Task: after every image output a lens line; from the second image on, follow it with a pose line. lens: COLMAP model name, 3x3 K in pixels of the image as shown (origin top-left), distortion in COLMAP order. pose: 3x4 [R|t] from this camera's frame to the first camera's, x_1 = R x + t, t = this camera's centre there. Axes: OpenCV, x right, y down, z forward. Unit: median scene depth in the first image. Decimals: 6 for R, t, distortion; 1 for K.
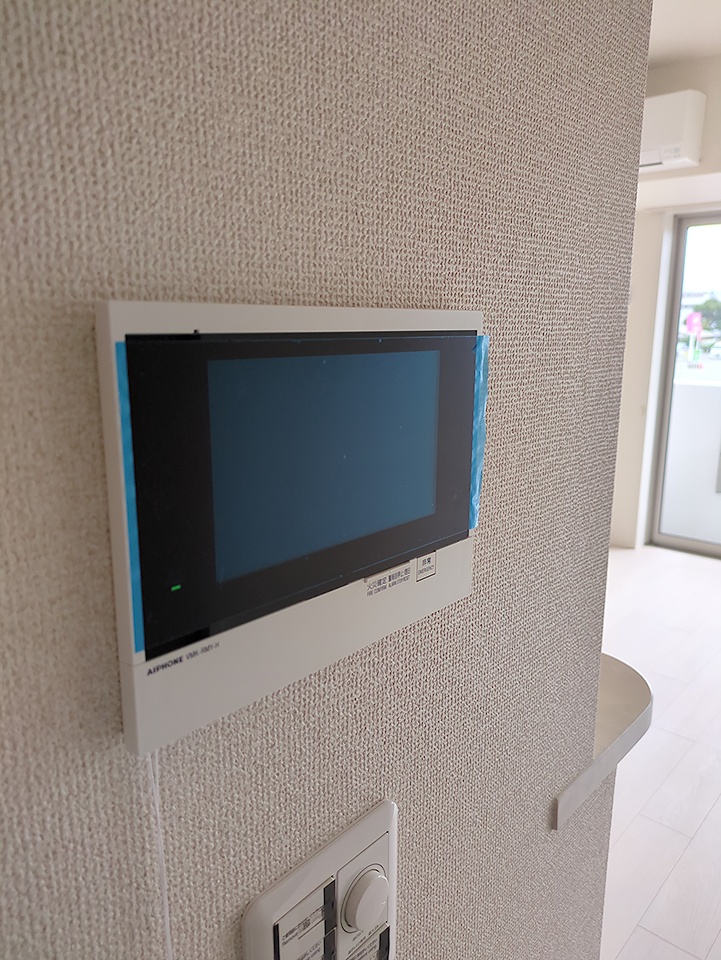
lens RADIAL K [[721.7, 0, 360.5], [0, 721.7, 480.0], [0, 0, 1]] dist [0.005802, 0.001530]
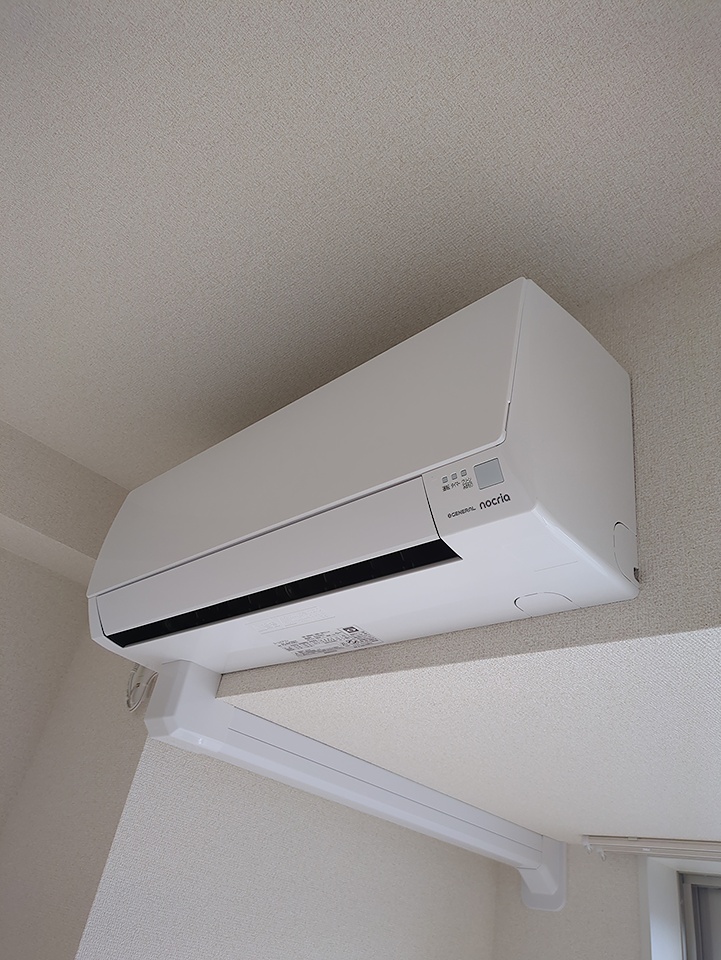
lens RADIAL K [[721.7, 0, 360.5], [0, 721.7, 480.0], [0, 0, 1]] dist [0.005802, 0.001530]
pose [[0.982842, 0.109114, -0.148714, 0.423034], [-0.183067, 0.675605, -0.714174, -0.296775], [0.022546, 0.729145, 0.683988, 0.843915]]
